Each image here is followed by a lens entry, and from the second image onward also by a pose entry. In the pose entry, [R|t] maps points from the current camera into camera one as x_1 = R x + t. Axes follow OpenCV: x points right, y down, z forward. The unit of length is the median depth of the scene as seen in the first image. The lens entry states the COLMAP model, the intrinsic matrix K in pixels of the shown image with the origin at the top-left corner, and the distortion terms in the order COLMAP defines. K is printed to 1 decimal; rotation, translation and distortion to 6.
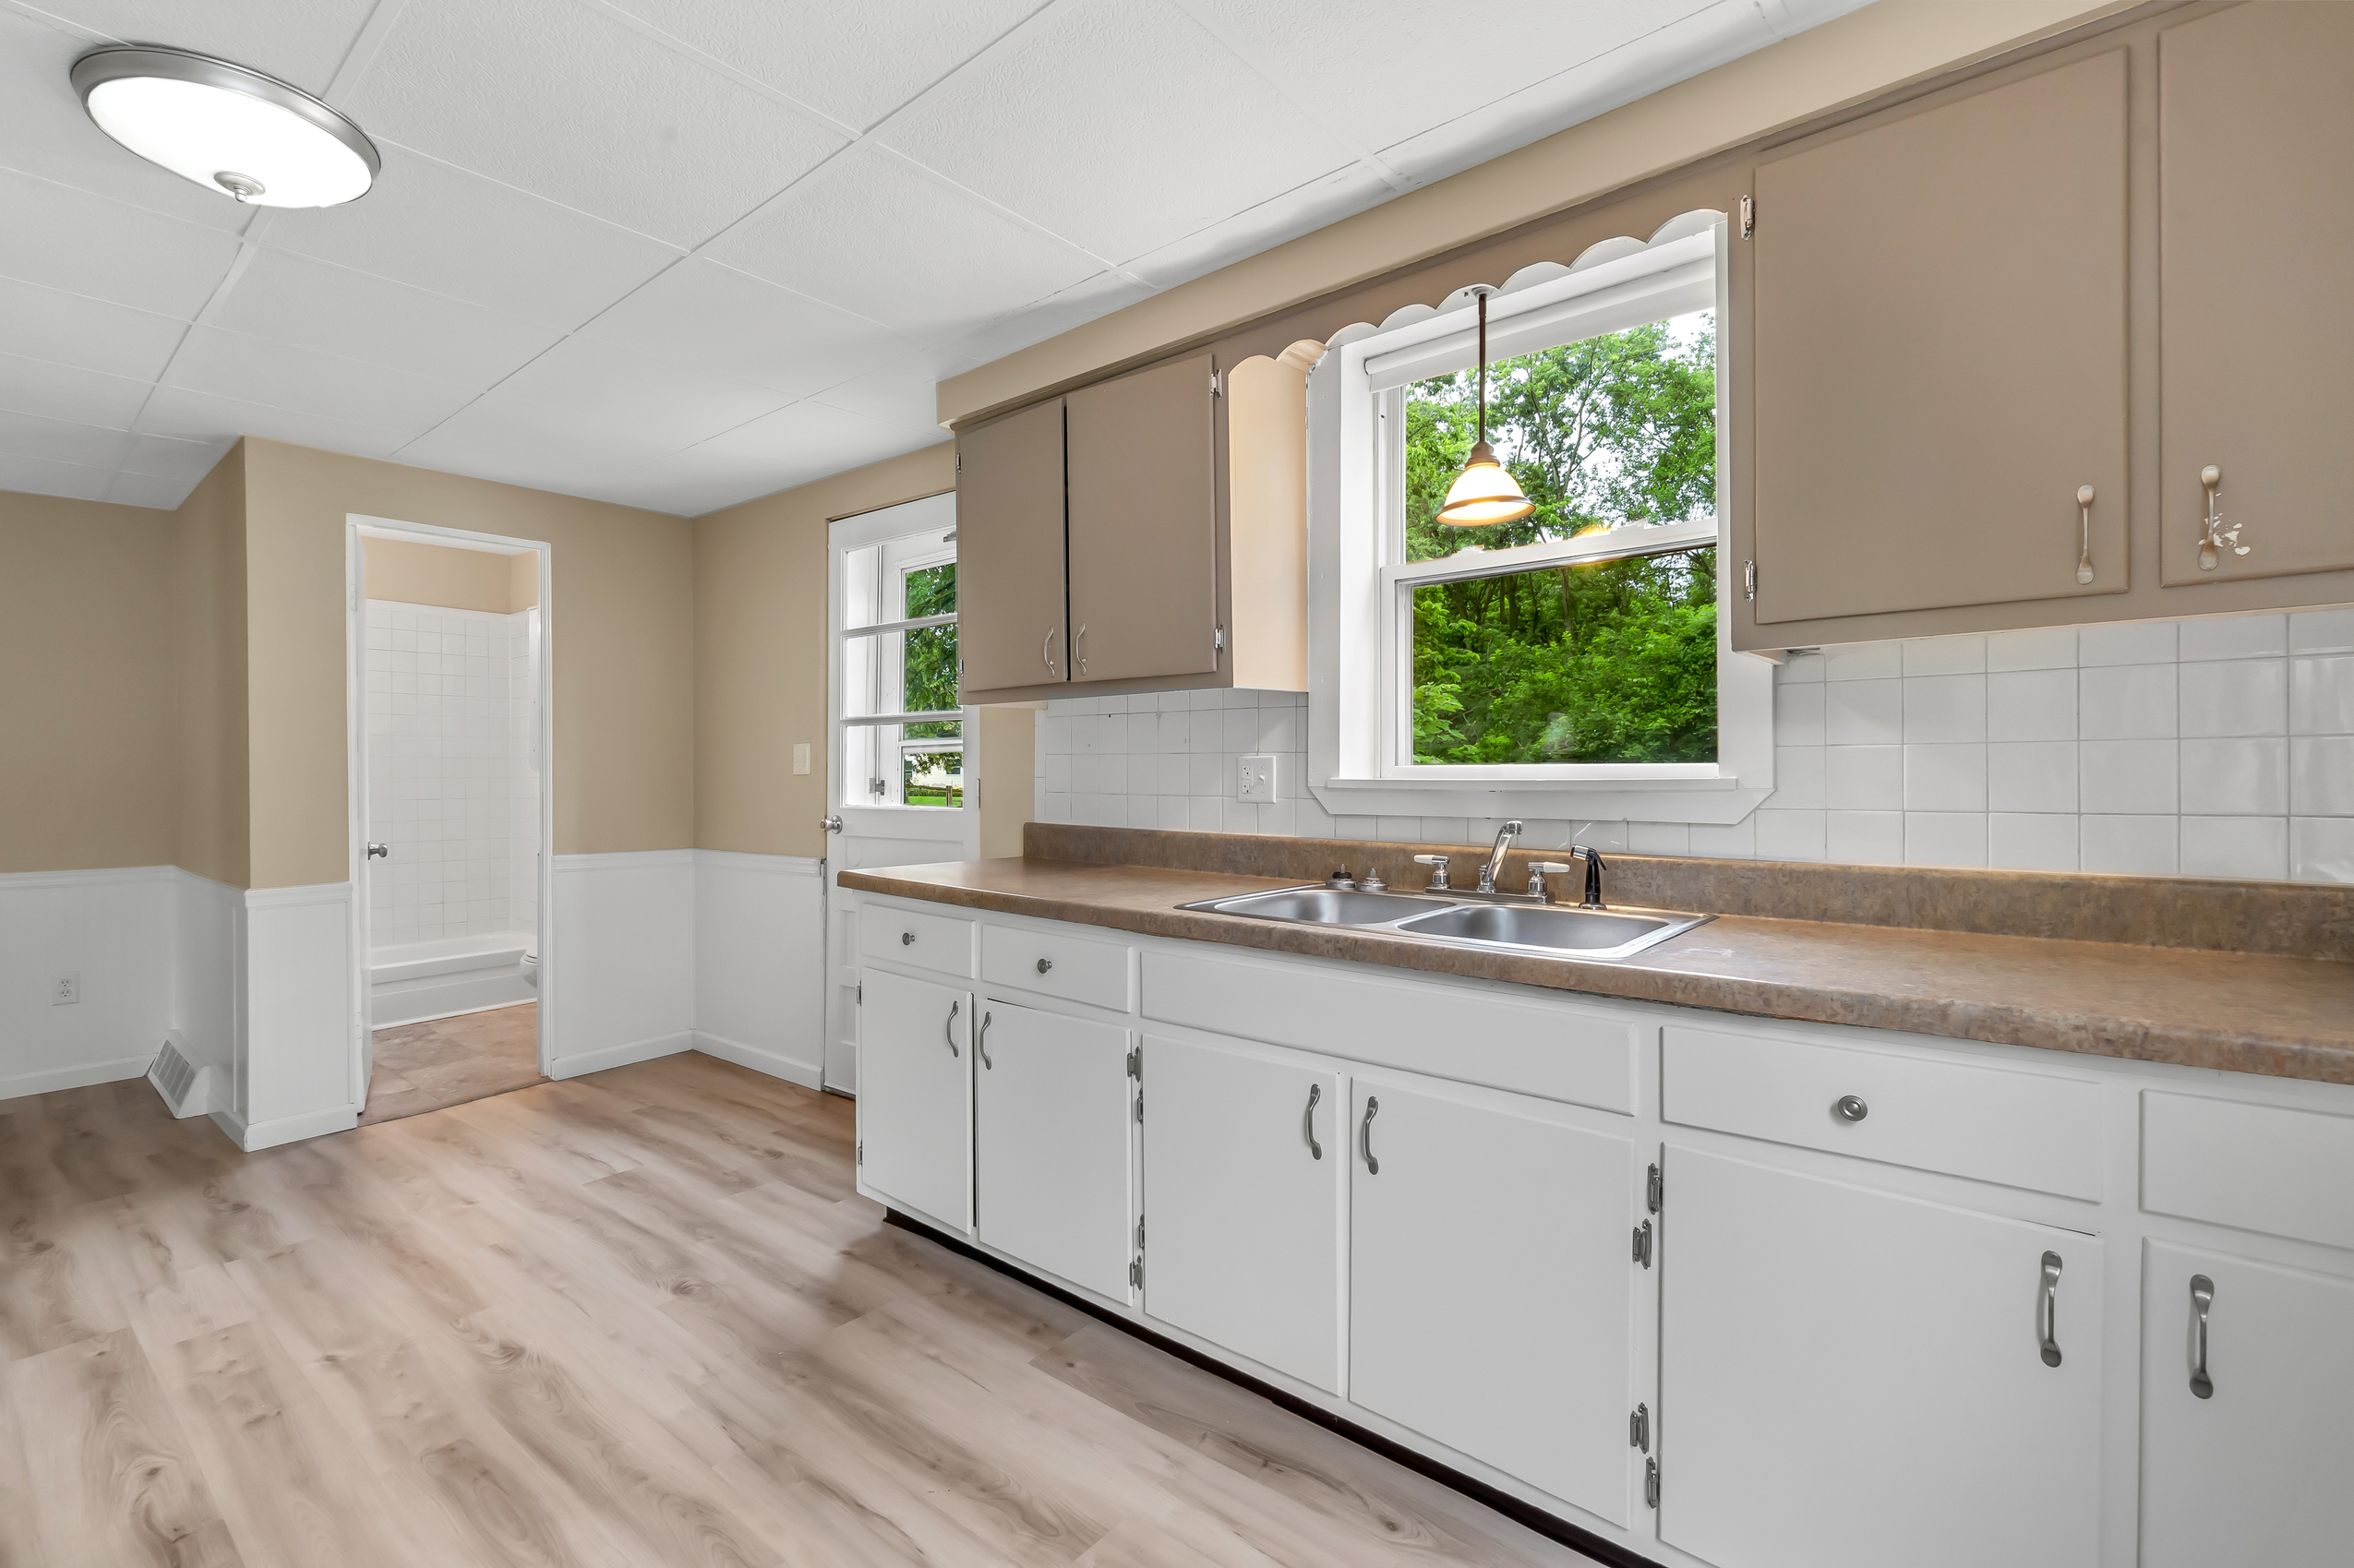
lens RADIAL K [[1076.4, 0, 1180.3], [0, 1076.4, 776.4], [0, 0, 1]] dist [-0.001951, 0.001203]
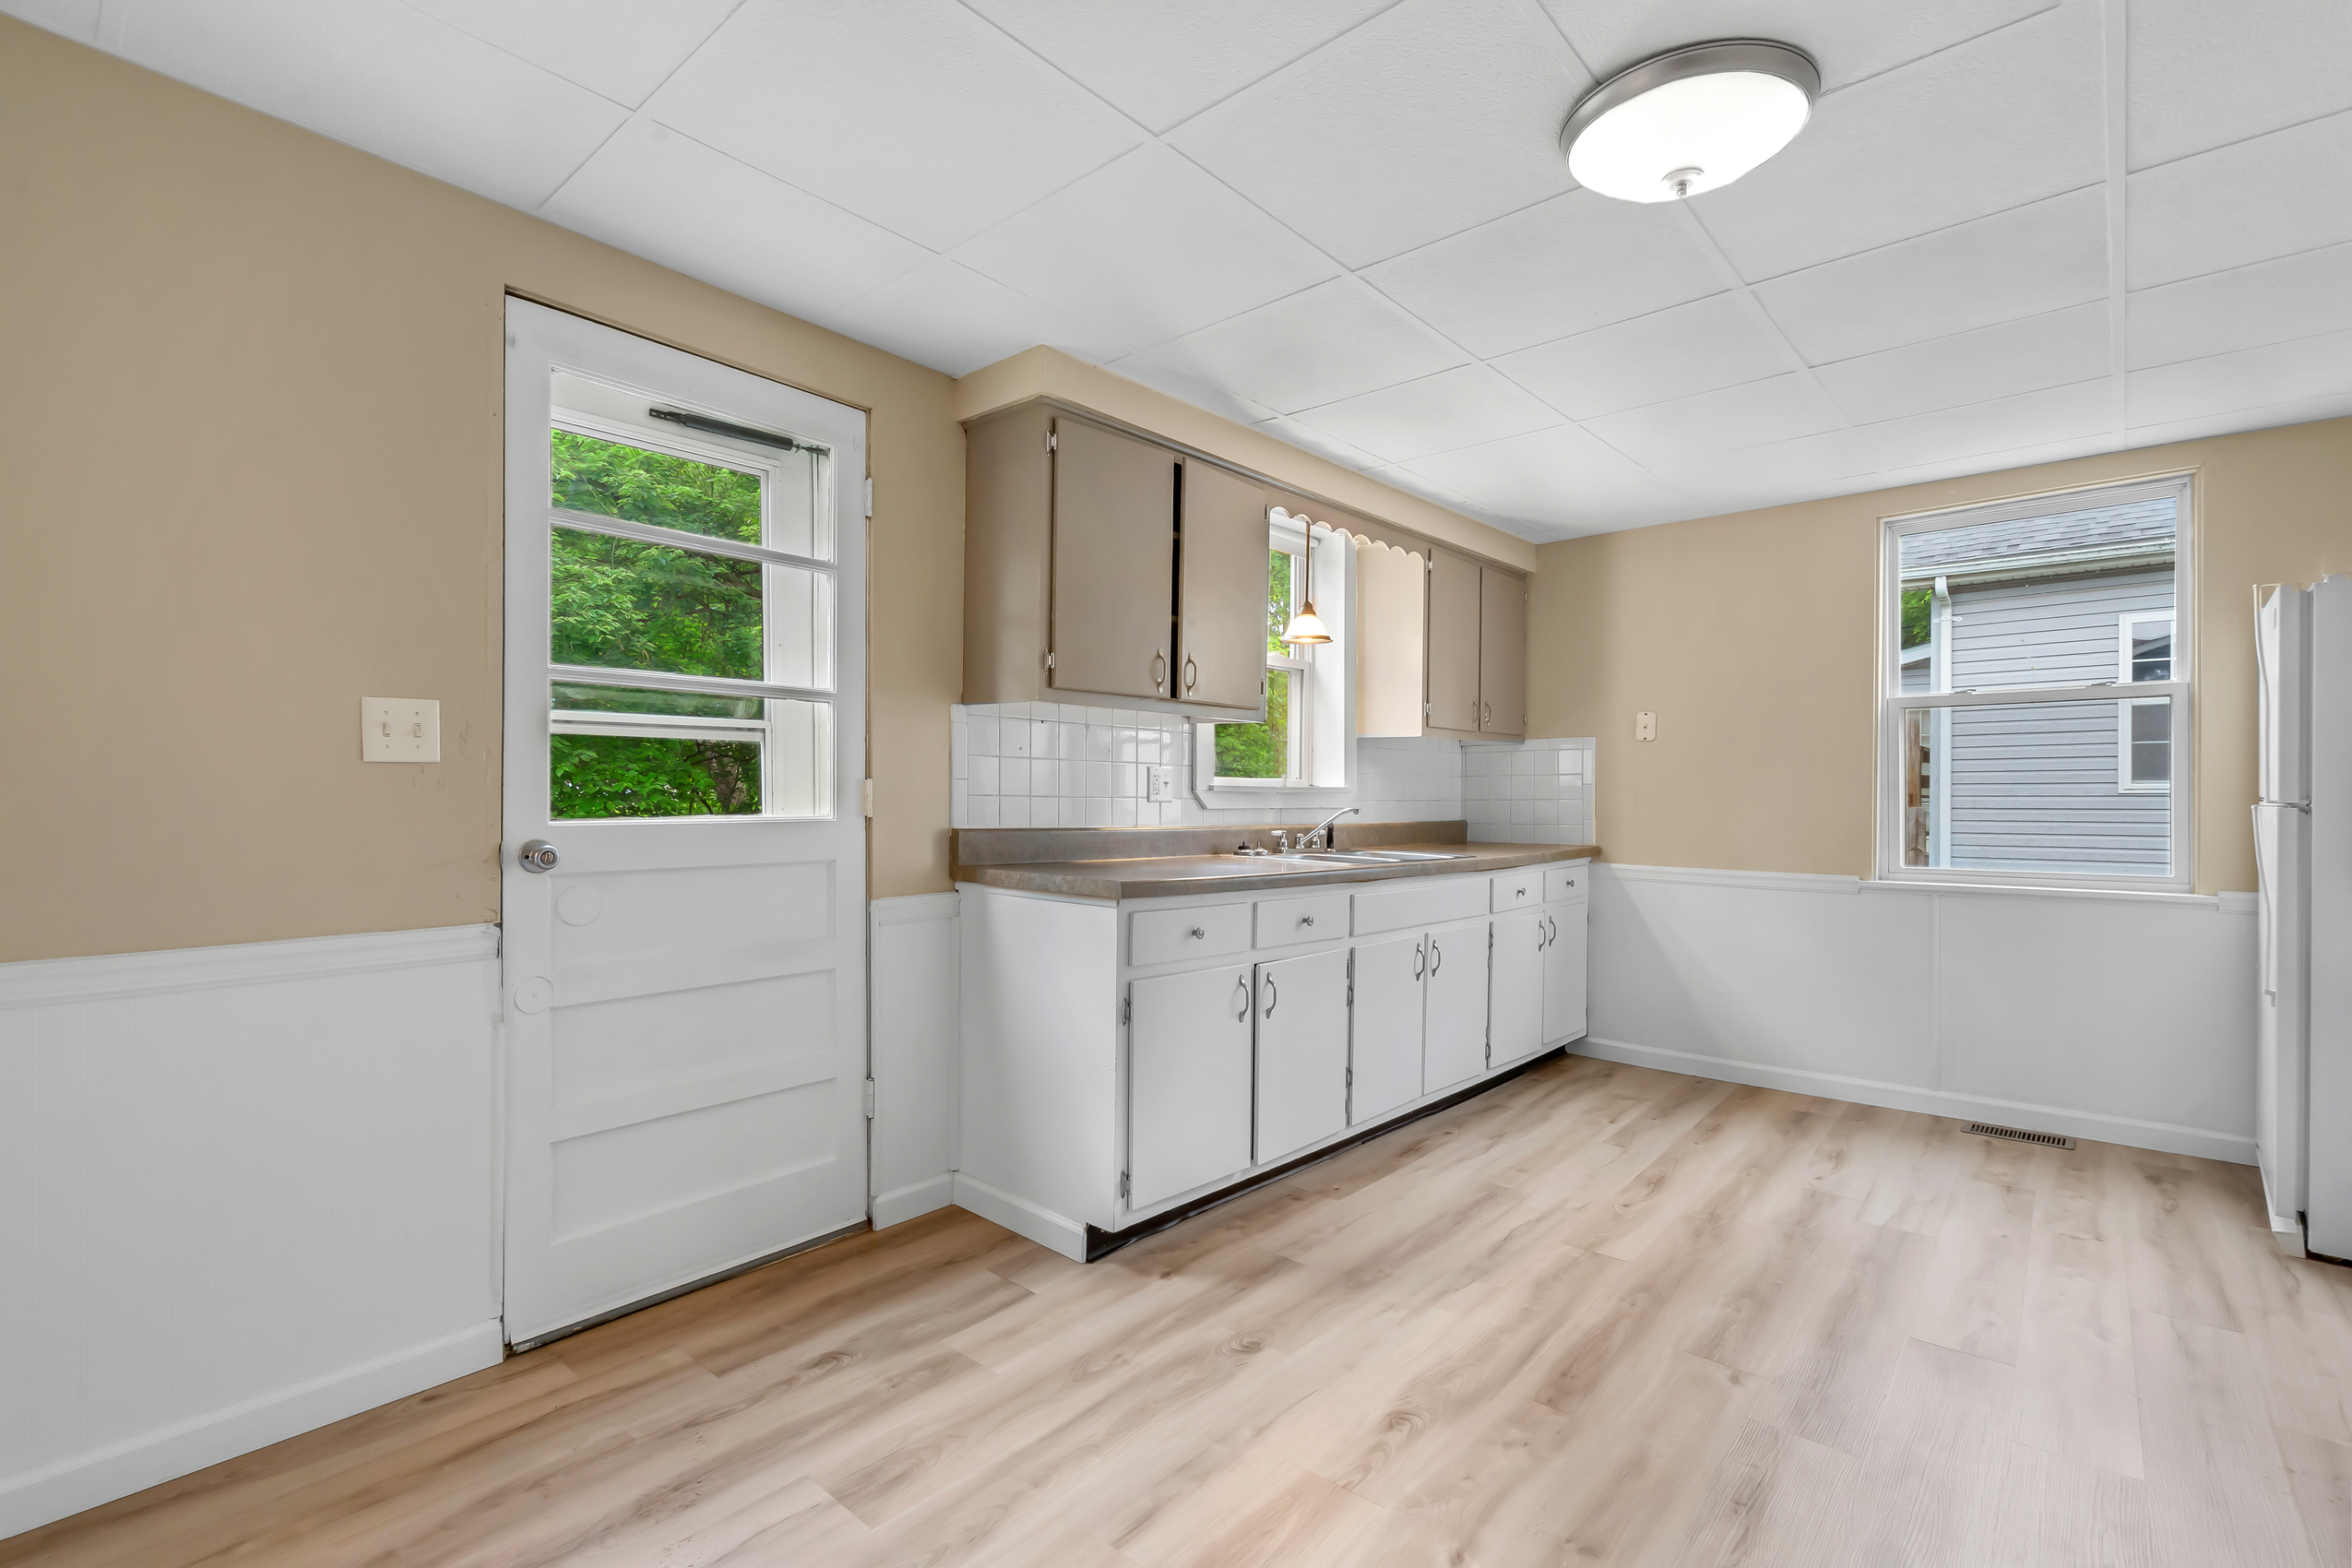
lens RADIAL K [[1075.6, 0, 1161.9], [0, 1075.6, 798.2], [0, 0, 1]] dist [-0.001951, 0.001203]
pose [[0.022447, -0.003858, 0.999741, -1.410236], [-0.008803, 0.999953, 0.004056, 0.016013], [-0.999709, -0.008892, 0.022412, 1.097073]]
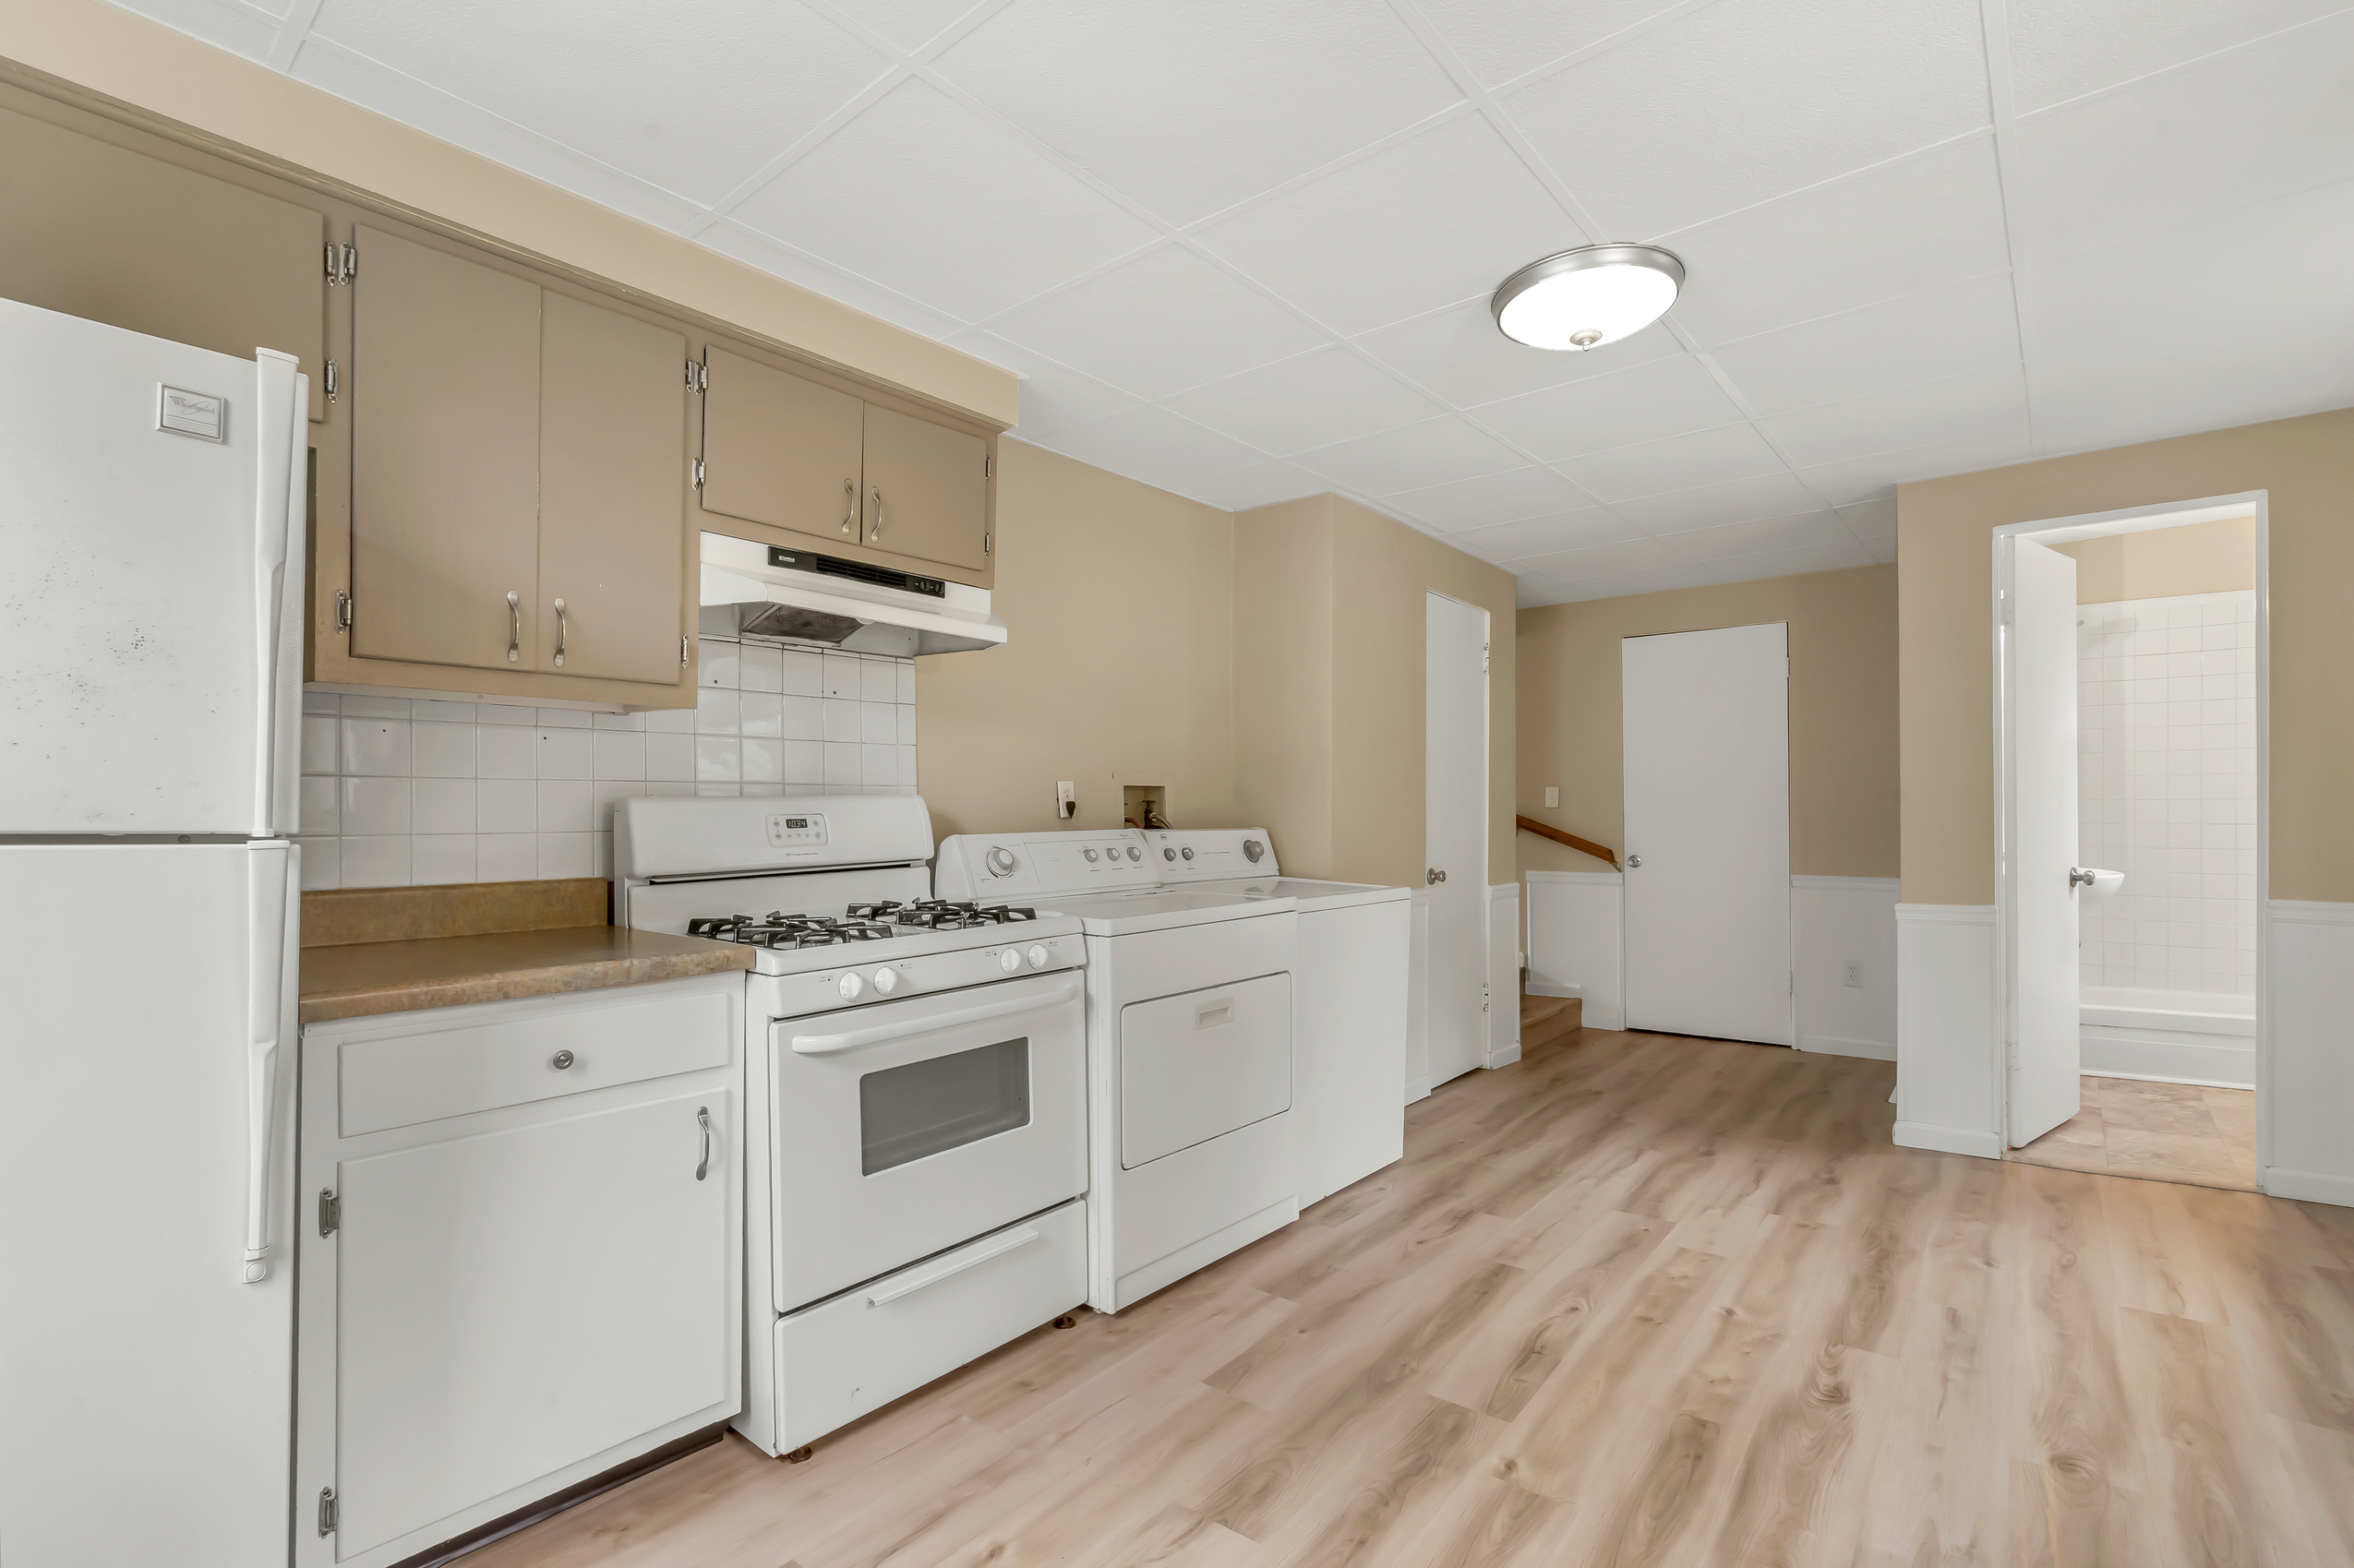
lens RADIAL K [[1076.4, 0, 1154.8], [0, 1076.4, 812.9], [0, 0, 1]] dist [-0.001951, 0.001203]
pose [[0.001376, 0.008381, -0.999964, 0.313489], [0.003924, 0.999957, 0.008386, 0.002346], [0.999991, -0.003935, 0.001344, 0.362473]]
